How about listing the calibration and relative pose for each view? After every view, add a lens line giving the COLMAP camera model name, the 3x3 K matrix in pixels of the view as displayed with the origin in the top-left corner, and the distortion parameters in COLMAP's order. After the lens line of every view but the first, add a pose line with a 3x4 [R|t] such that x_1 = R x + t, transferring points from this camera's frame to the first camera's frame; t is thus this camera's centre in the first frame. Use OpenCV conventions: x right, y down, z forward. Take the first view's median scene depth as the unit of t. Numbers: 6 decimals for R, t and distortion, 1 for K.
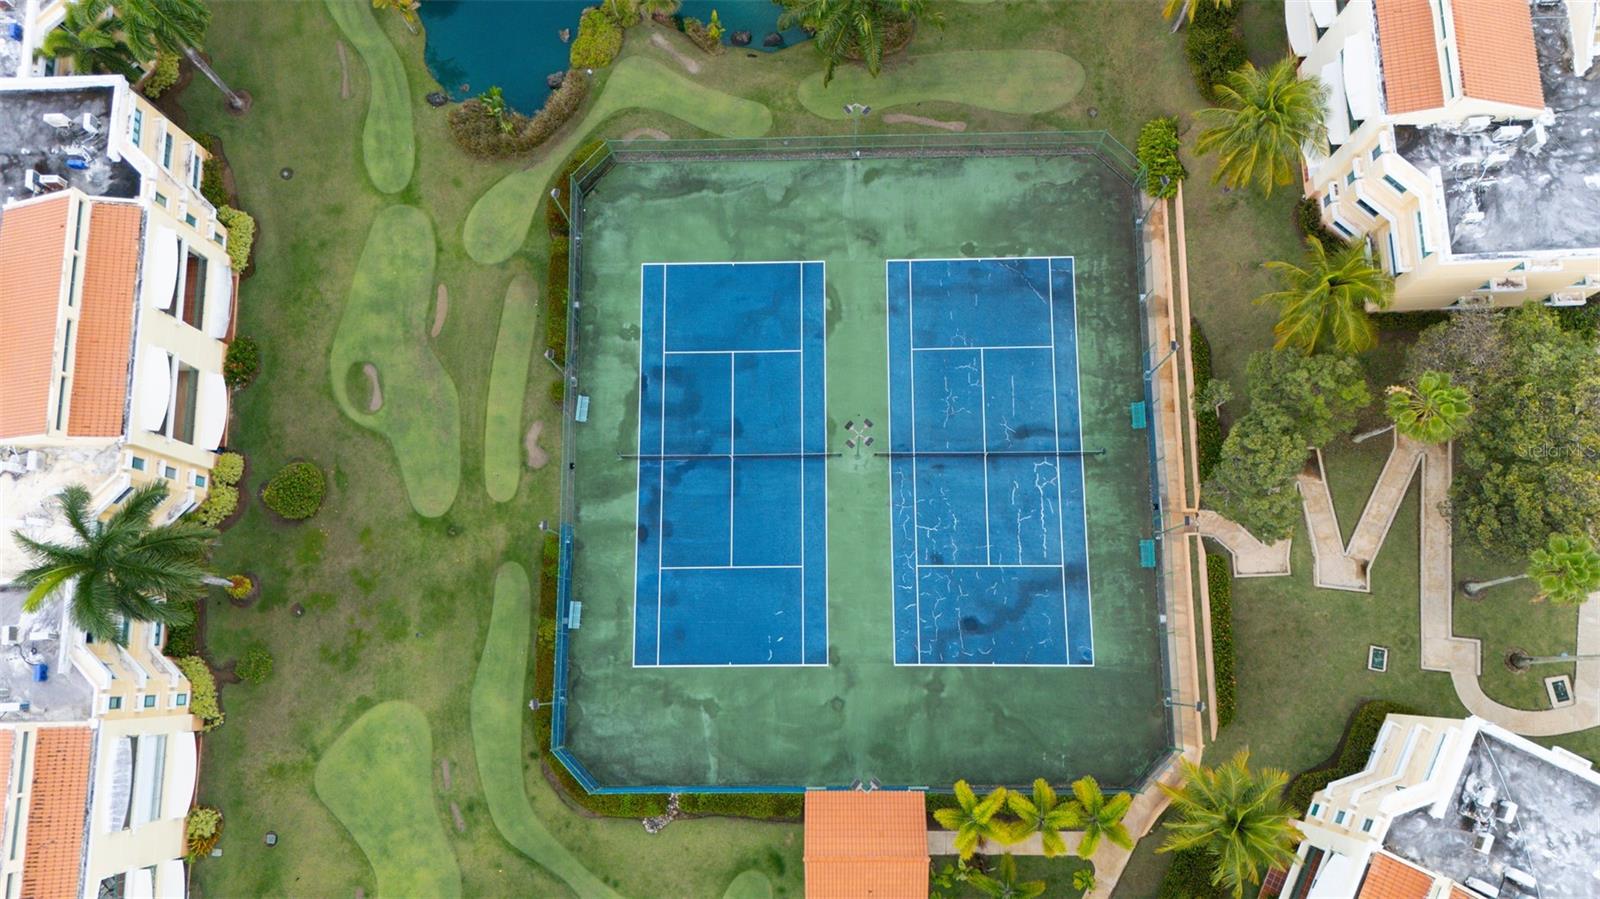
lens RADIAL K [[1187.3, 0, 795.2], [0, 1187.3, 447.9], [0, 0, 1]] dist [0.049274, -0.029539]
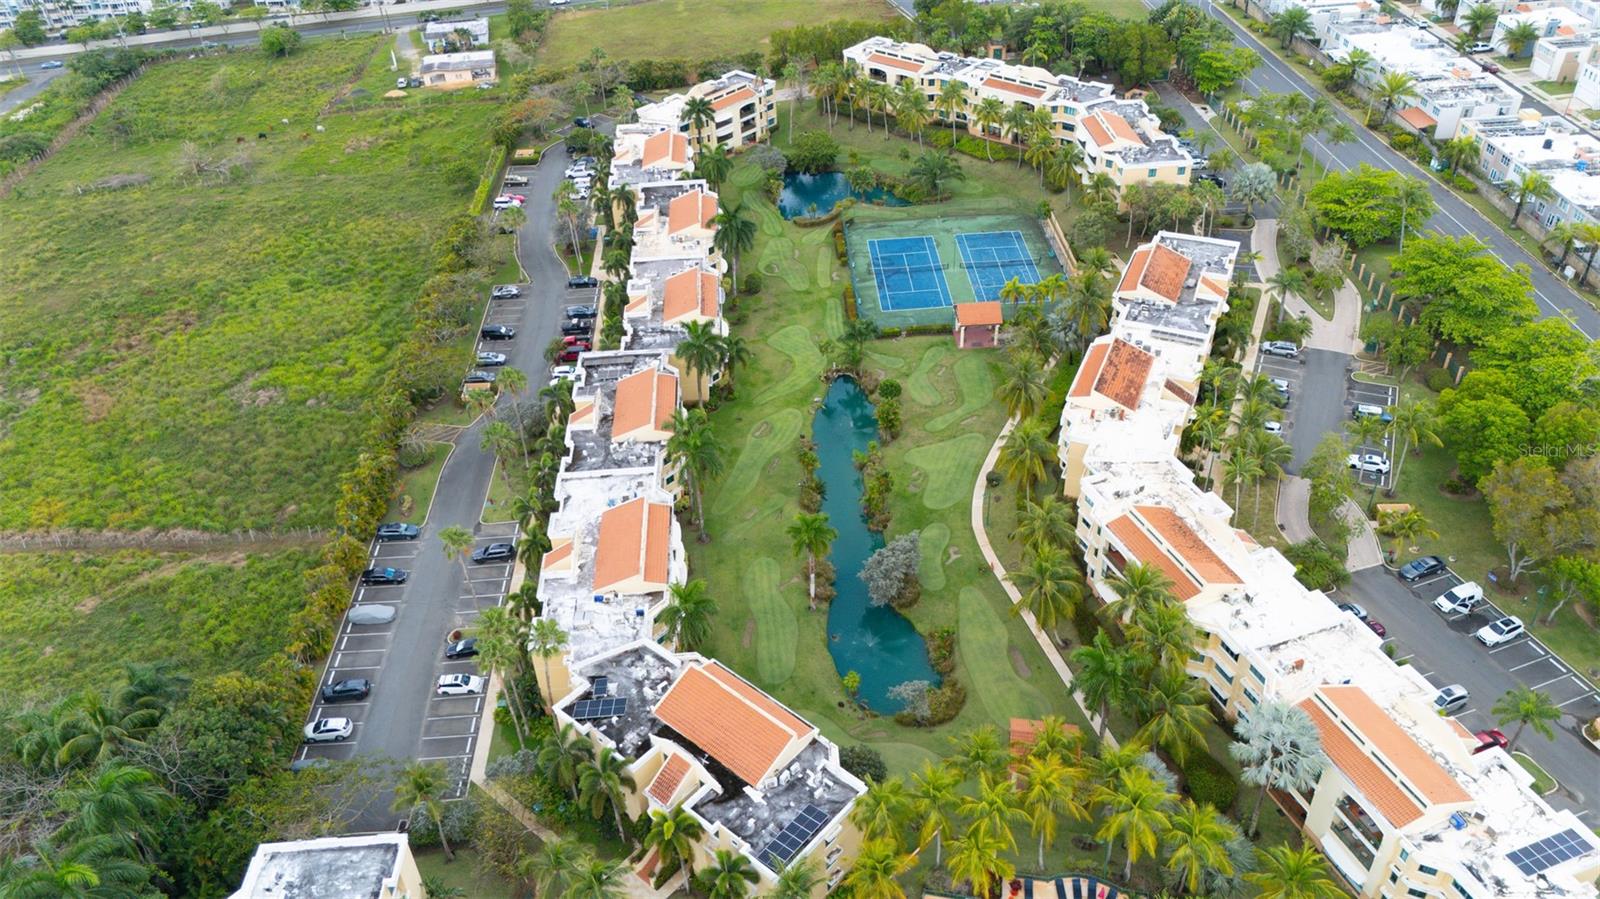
lens RADIAL K [[1187.3, 0, 794.0], [0, 1187.3, 450.4], [0, 0, 1]] dist [0.049274, -0.029539]
pose [[0.999076, -0.037136, 0.021649, -0.387778], [0.041873, 0.726964, -0.685398, 2.160118], [0.009715, 0.685671, 0.727847, -0.717252]]
